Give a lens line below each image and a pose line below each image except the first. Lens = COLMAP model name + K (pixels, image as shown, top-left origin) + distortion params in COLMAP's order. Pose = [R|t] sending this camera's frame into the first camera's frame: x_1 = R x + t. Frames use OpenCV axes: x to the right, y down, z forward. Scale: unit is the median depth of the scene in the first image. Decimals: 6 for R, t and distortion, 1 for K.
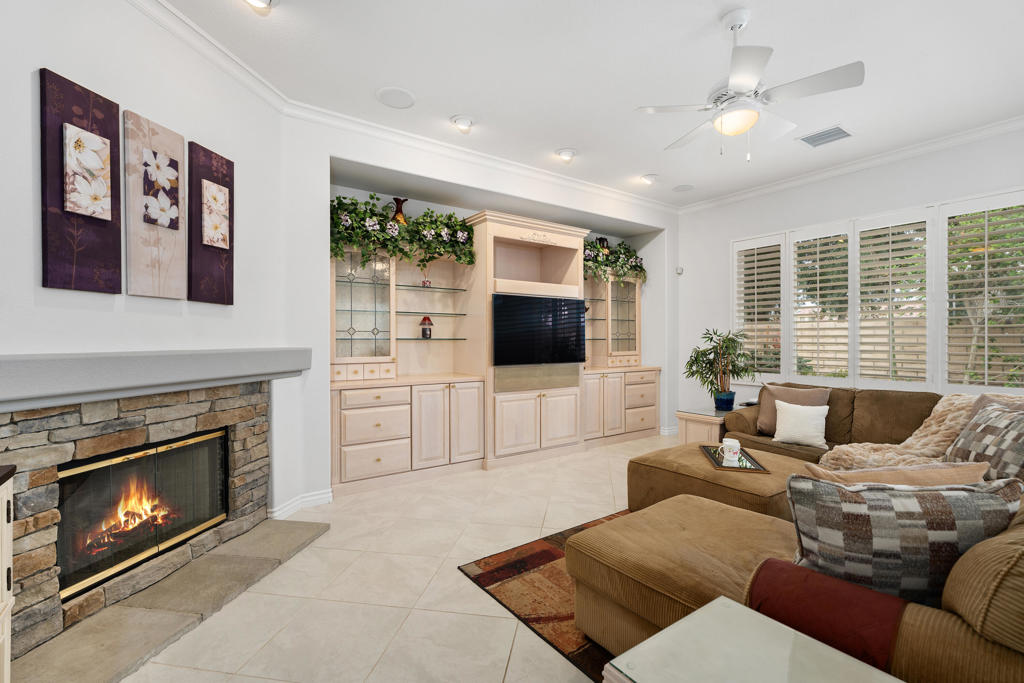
lens RADIAL K [[456.9, 0, 511.7], [0, 456.9, 339.9], [0, 0, 1]] dist [0.001313, 0.000001]
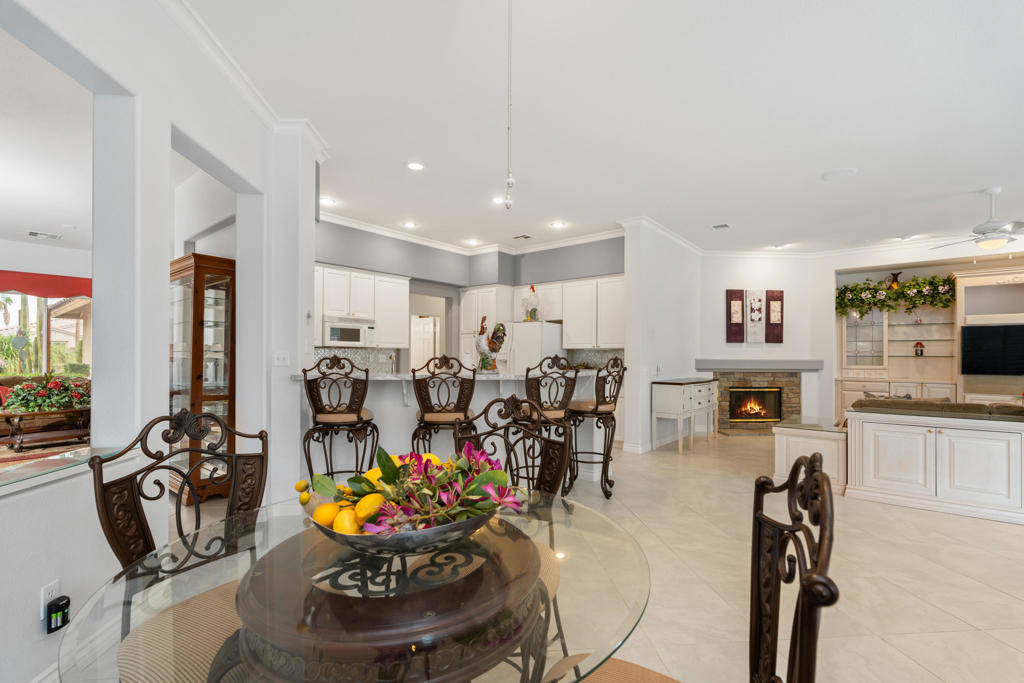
lens RADIAL K [[469.1, 0, 515.1], [0, 469.1, 355.1], [0, 0, 1]] dist [-0.001297, 0.000055]
pose [[0.257962, -0.000053, -0.966155, 1.467213], [-0.007041, 0.999973, -0.001934, 0.009708], [0.966129, 0.007302, 0.257955, -1.103431]]
